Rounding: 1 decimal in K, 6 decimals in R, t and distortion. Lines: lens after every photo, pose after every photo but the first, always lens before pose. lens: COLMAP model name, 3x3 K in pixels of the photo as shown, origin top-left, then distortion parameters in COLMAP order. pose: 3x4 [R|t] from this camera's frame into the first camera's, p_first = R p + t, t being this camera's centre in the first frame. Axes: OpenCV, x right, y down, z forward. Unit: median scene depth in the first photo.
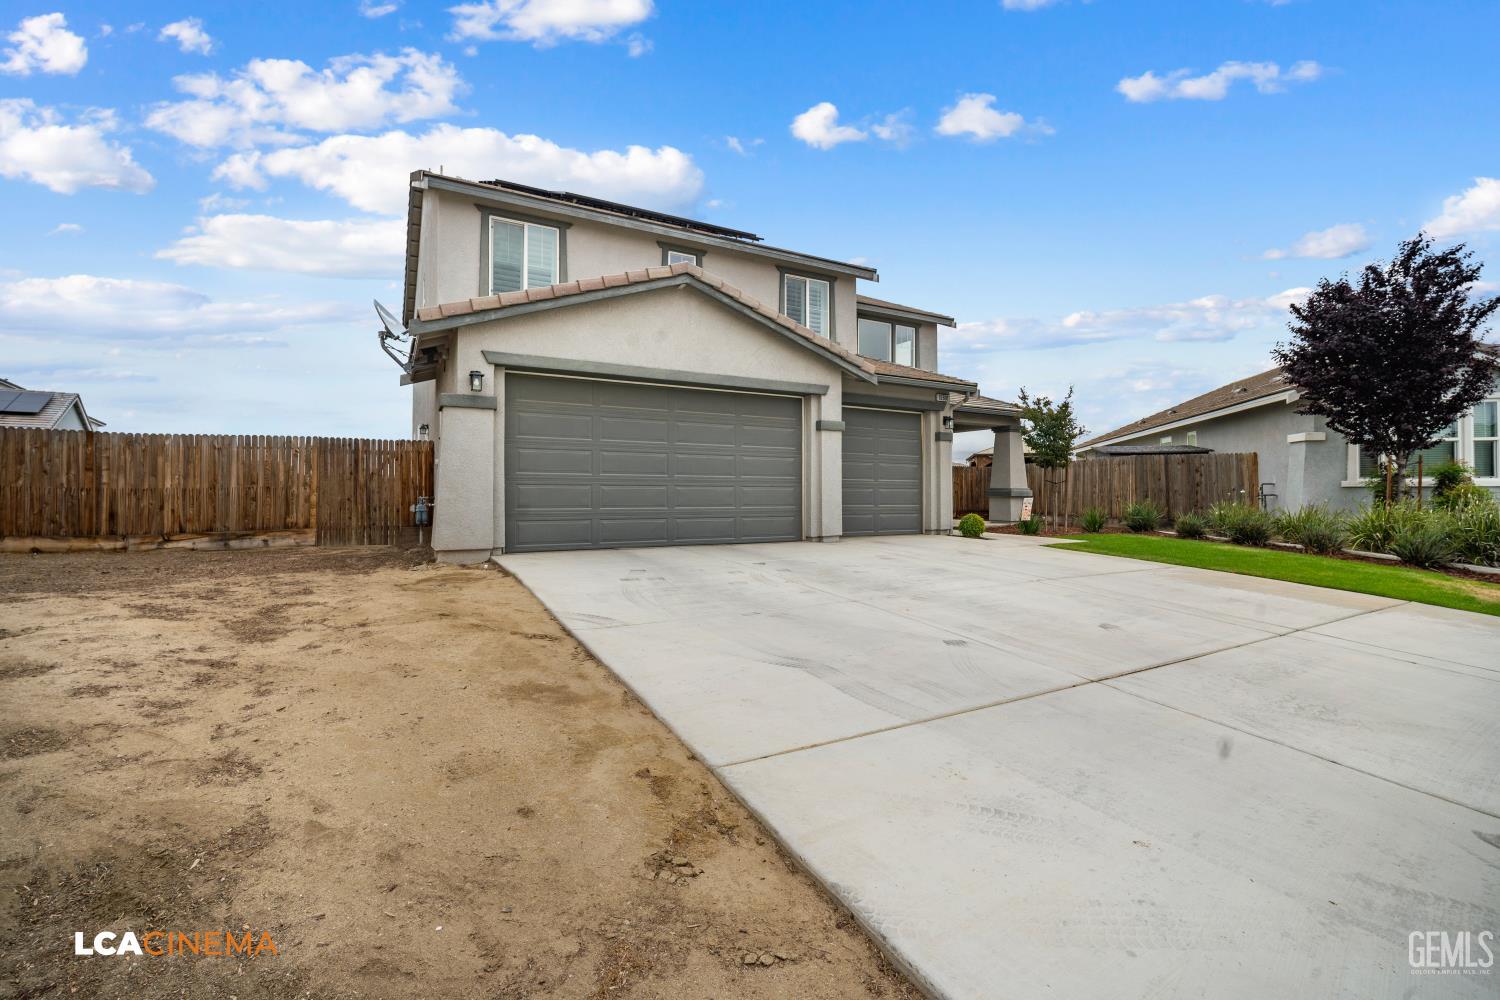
lens RADIAL K [[657.8, 0, 754.9], [0, 657.8, 488.1], [0, 0, 1]] dist [-0.002779, 0.000167]
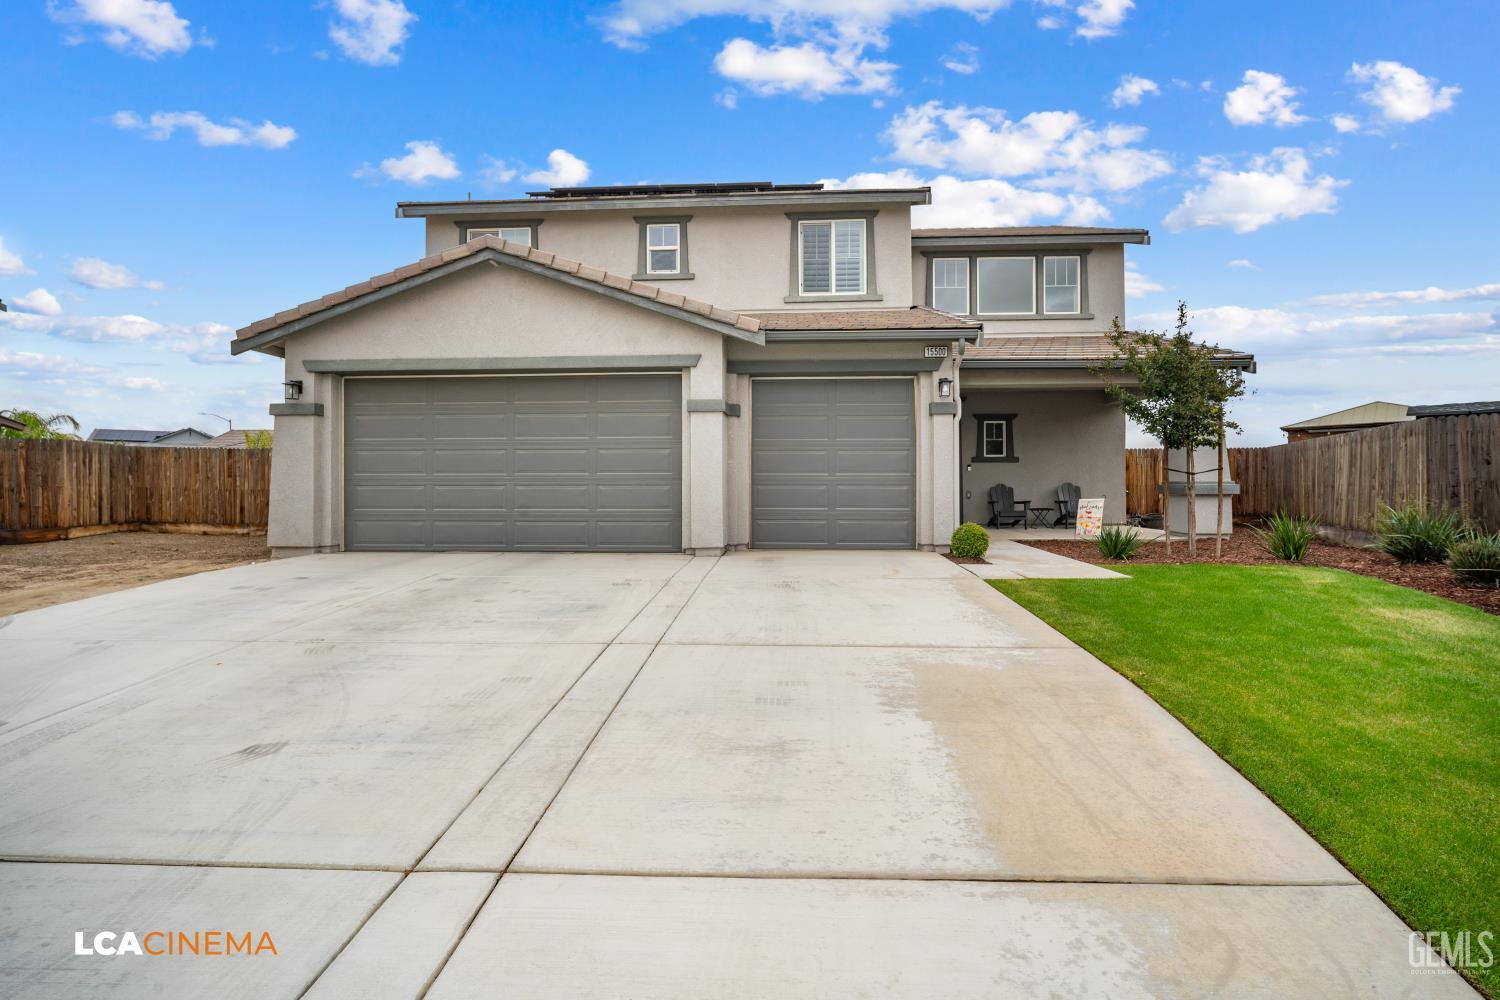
lens RADIAL K [[657.8, 0, 754.9], [0, 657.8, 488.1], [0, 0, 1]] dist [-0.002779, 0.000167]
pose [[0.839659, -0.003807, -0.543101, 0.597503], [0.008862, 0.999938, 0.006691, -0.002355], [0.543042, -0.010431, 0.839641, 0.386234]]
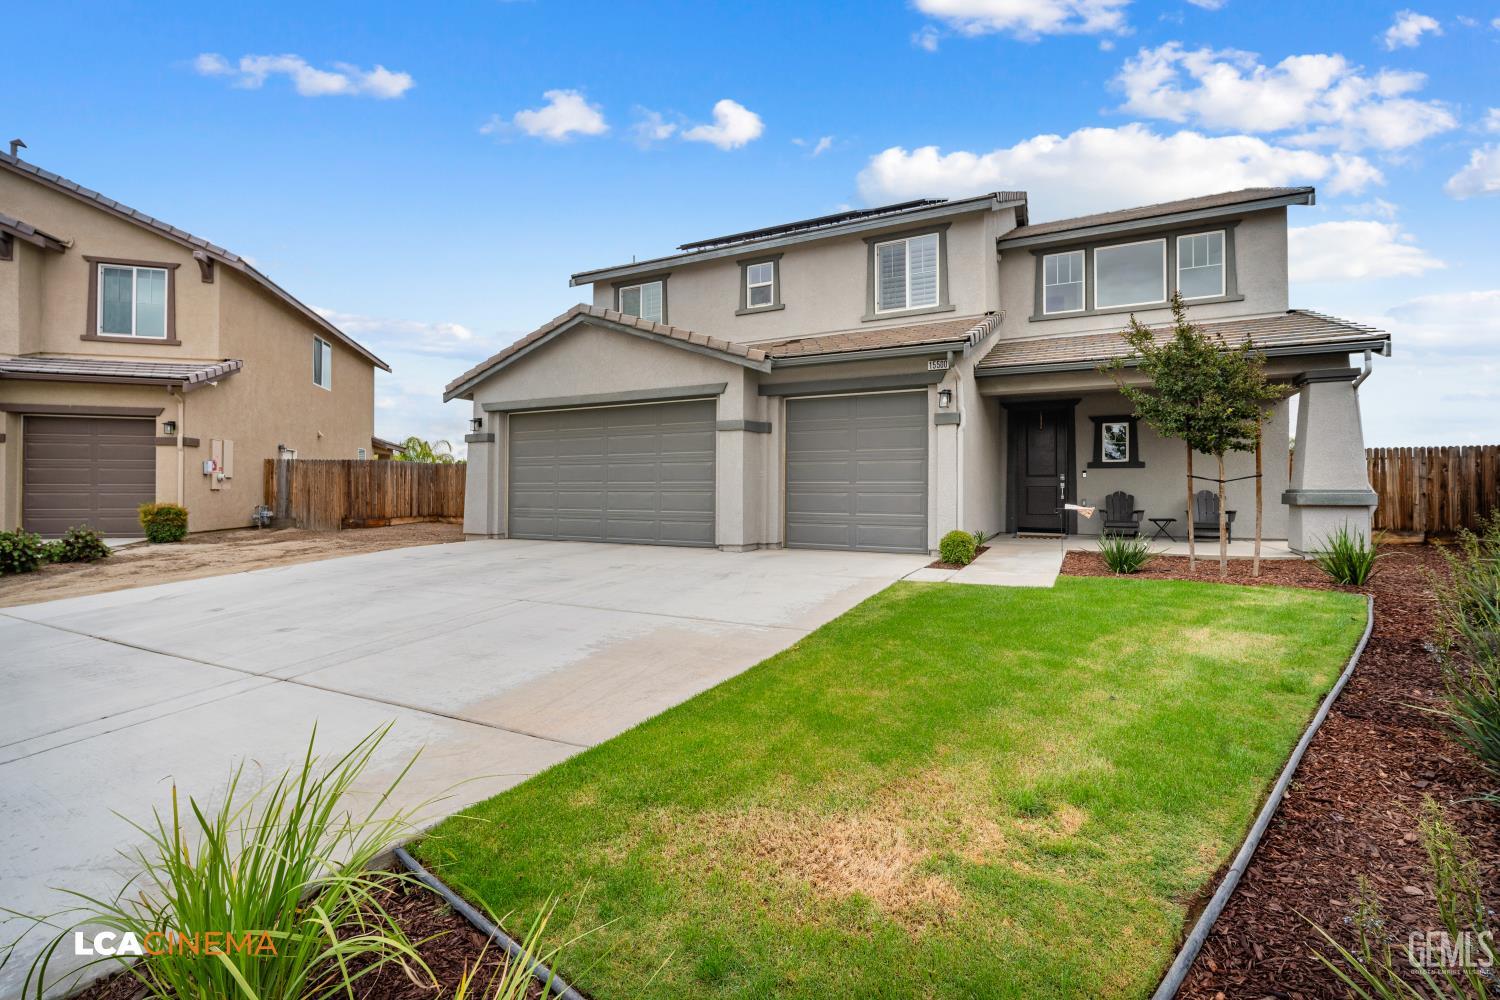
lens RADIAL K [[657.8, 0, 754.9], [0, 657.8, 488.1], [0, 0, 1]] dist [-0.002779, 0.000167]
pose [[0.549745, -0.007198, -0.835301, 0.922917], [0.006147, 0.999971, -0.004572, -0.002142], [0.835310, -0.002622, 0.549774, 0.530321]]
